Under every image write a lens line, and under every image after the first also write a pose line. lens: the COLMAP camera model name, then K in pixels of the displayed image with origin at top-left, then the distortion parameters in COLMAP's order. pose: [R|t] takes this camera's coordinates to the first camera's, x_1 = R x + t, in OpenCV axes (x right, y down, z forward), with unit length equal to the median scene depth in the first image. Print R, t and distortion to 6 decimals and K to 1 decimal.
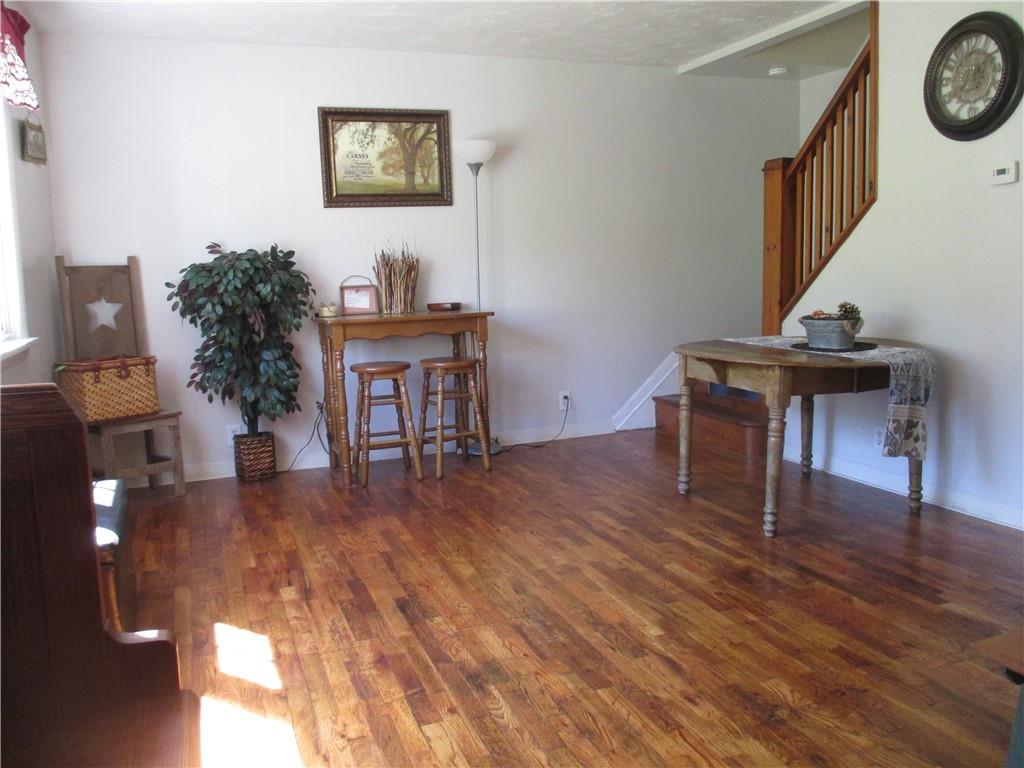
lens RADIAL K [[831.0, 0, 512.0], [0, 831.0, 384.0], [0, 0, 1]] dist [-0.006449, 0.002782]
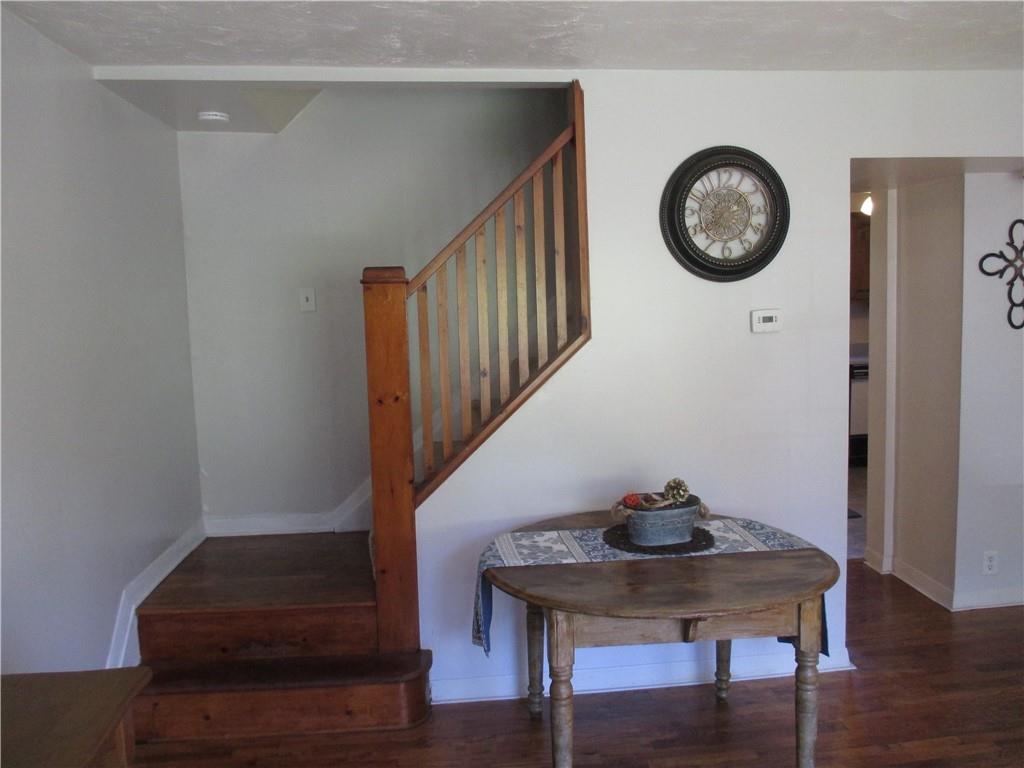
lens RADIAL K [[831.0, 0, 512.0], [0, 831.0, 384.0], [0, 0, 1]] dist [-0.006449, 0.002782]
pose [[0.269980, -0.080177, 0.959522, -0.384249], [0.153854, 0.987315, 0.039210, -0.248583], [-0.950495, 0.137040, 0.278891, 0.959376]]
